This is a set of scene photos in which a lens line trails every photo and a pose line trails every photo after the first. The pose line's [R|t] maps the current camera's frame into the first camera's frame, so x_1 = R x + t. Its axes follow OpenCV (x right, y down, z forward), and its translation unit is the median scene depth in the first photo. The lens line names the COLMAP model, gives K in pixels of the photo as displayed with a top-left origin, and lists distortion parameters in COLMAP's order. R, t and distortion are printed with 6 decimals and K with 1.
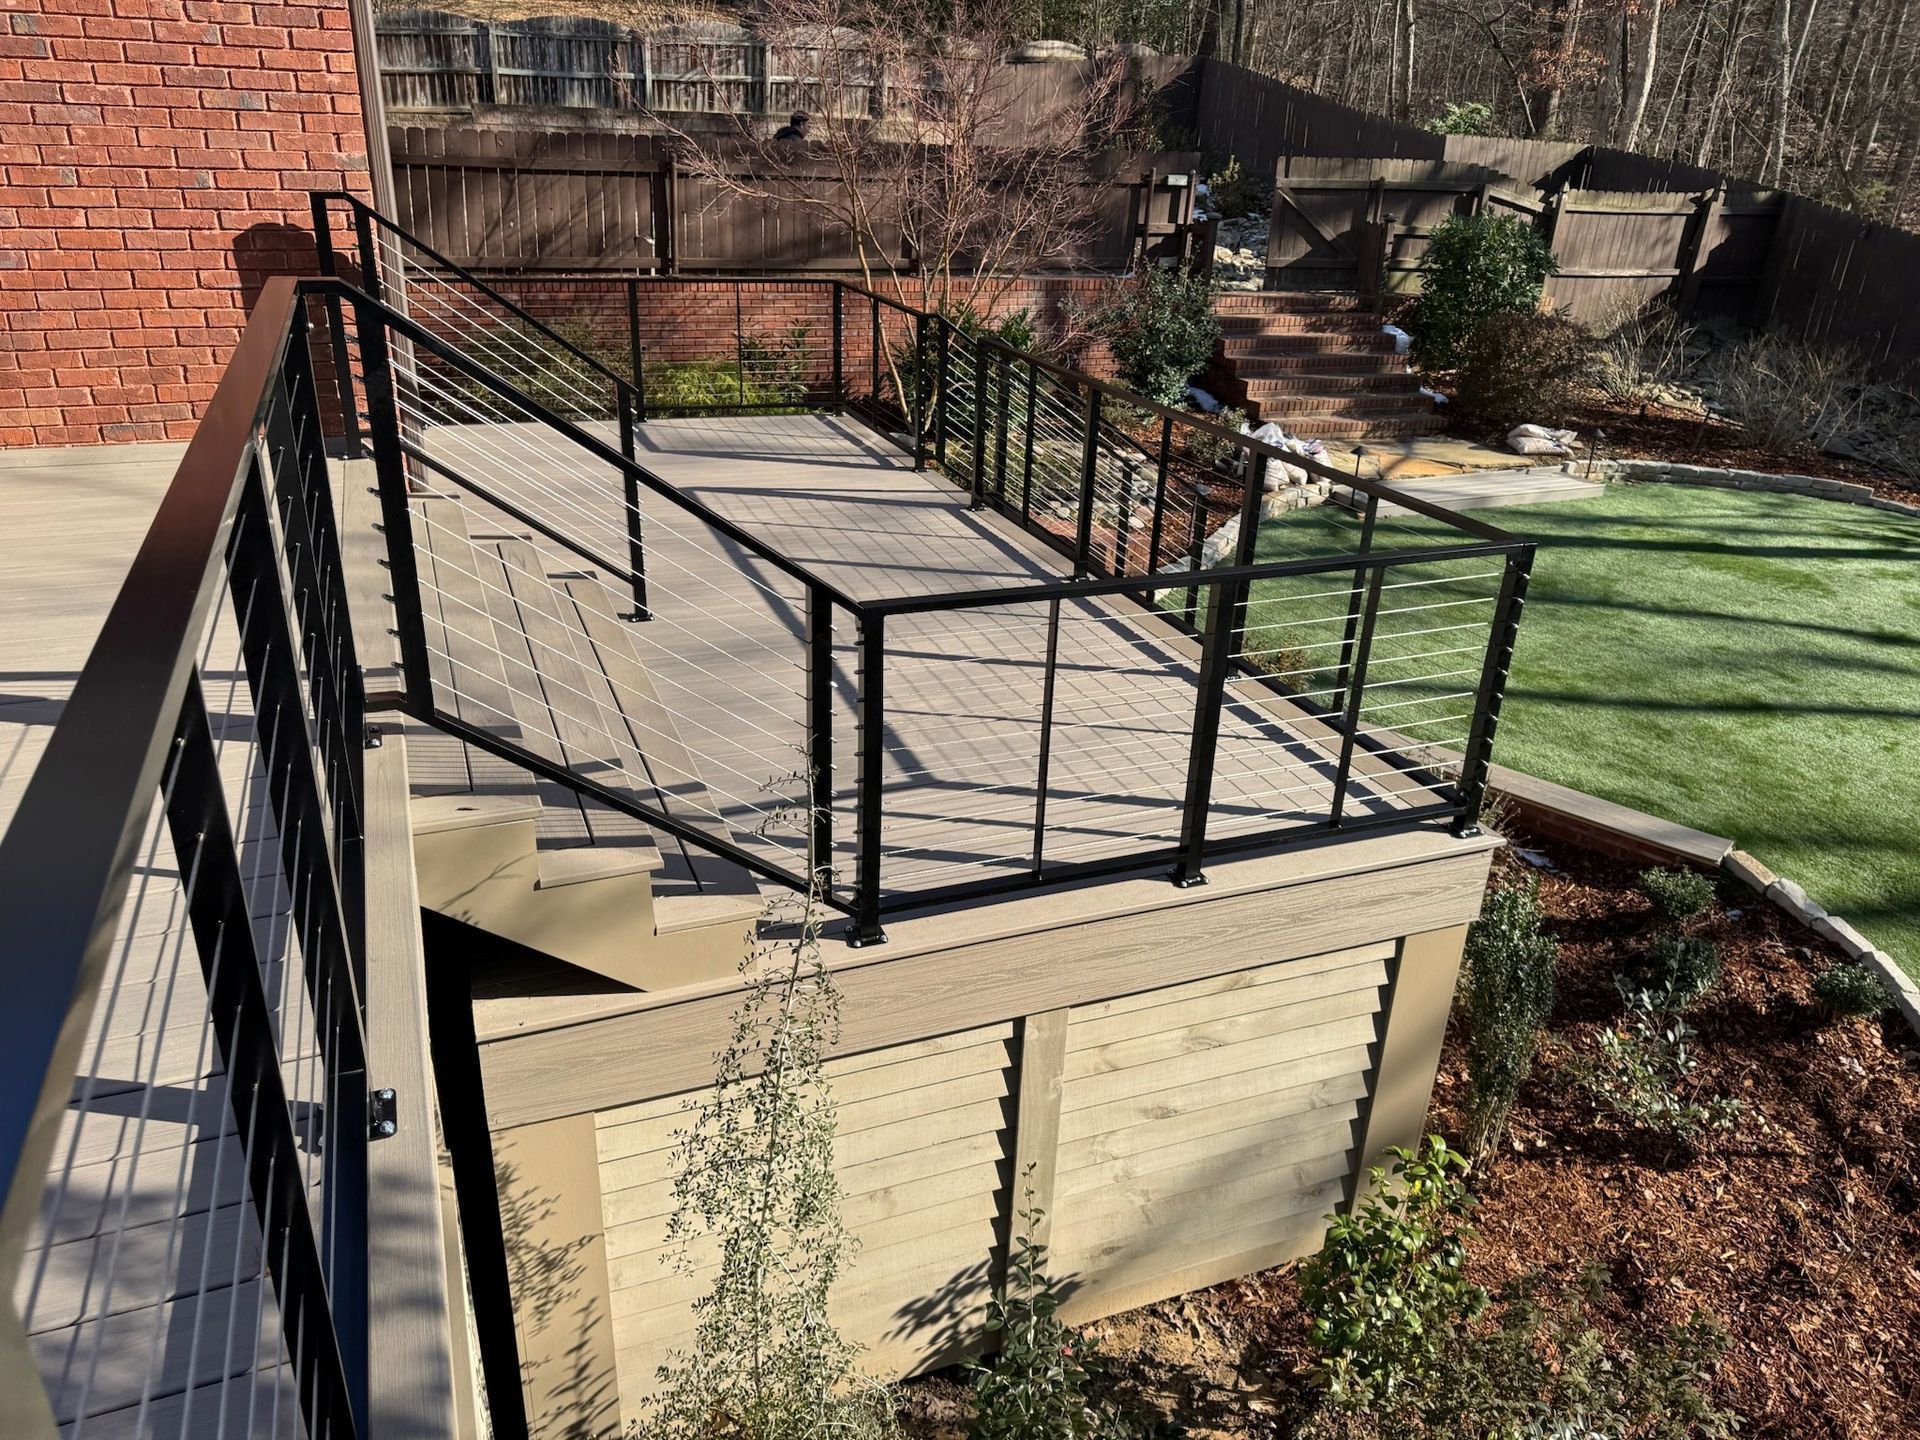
lens RADIAL K [[1347.1, 0, 958.2], [0, 1347.1, 720.5], [0, 0, 1]] dist [0.029629, -0.036196]
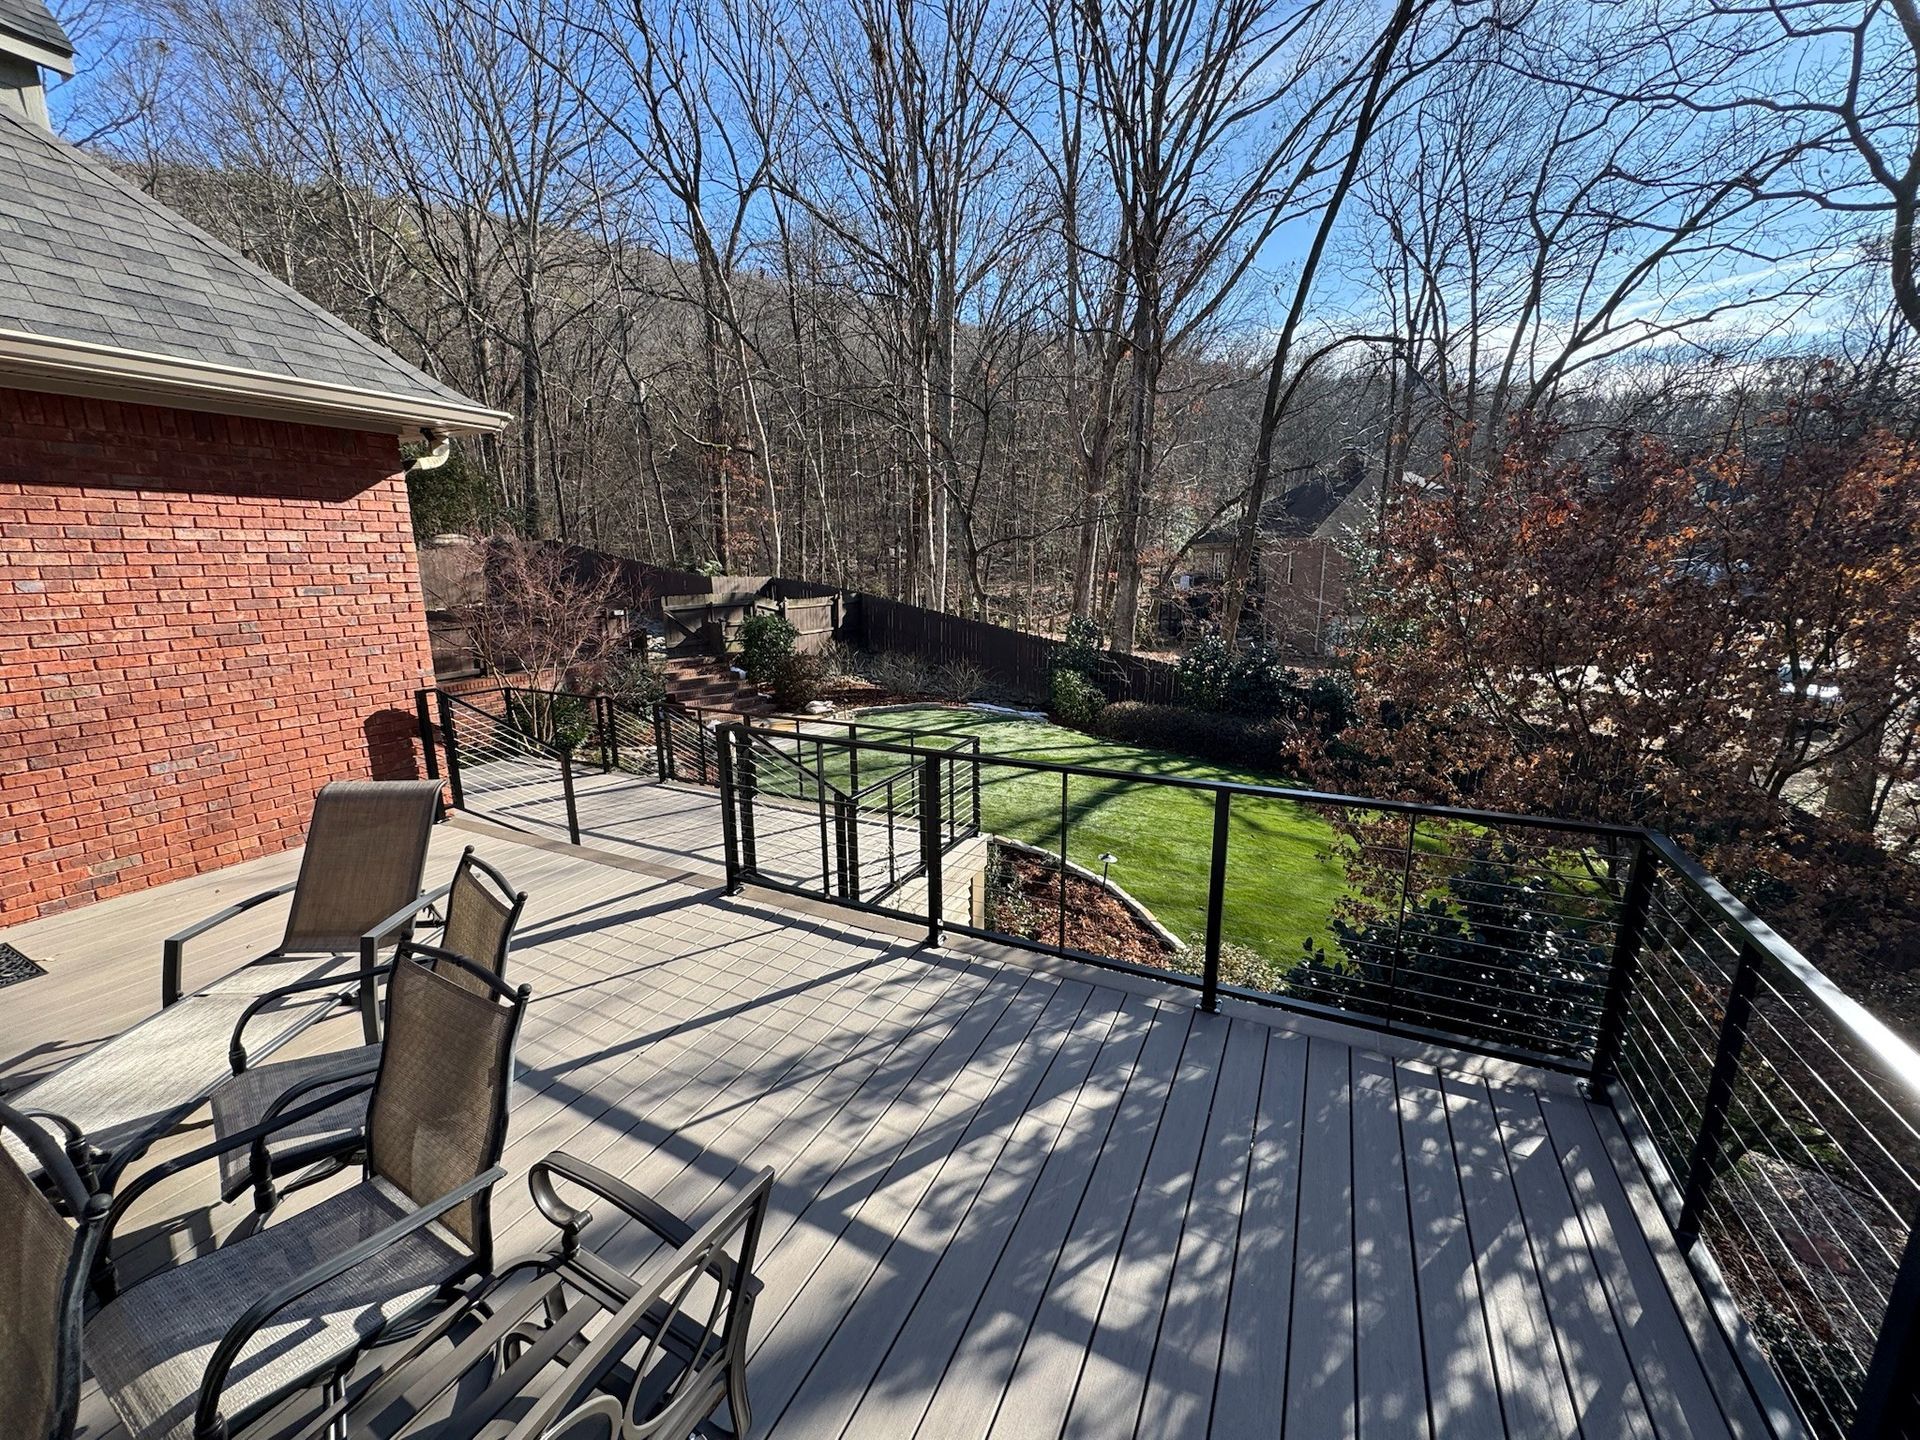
lens RADIAL K [[751.2, 0, 956.7], [0, 751.2, 718.6], [0, 0, 1]] dist [-0.000138, -0.000019]
pose [[0.751635, -0.178390, 0.634998, -0.181900], [0.300918, 0.949444, -0.089464, -0.007602], [-0.586935, 0.258327, 0.767316, -0.082680]]
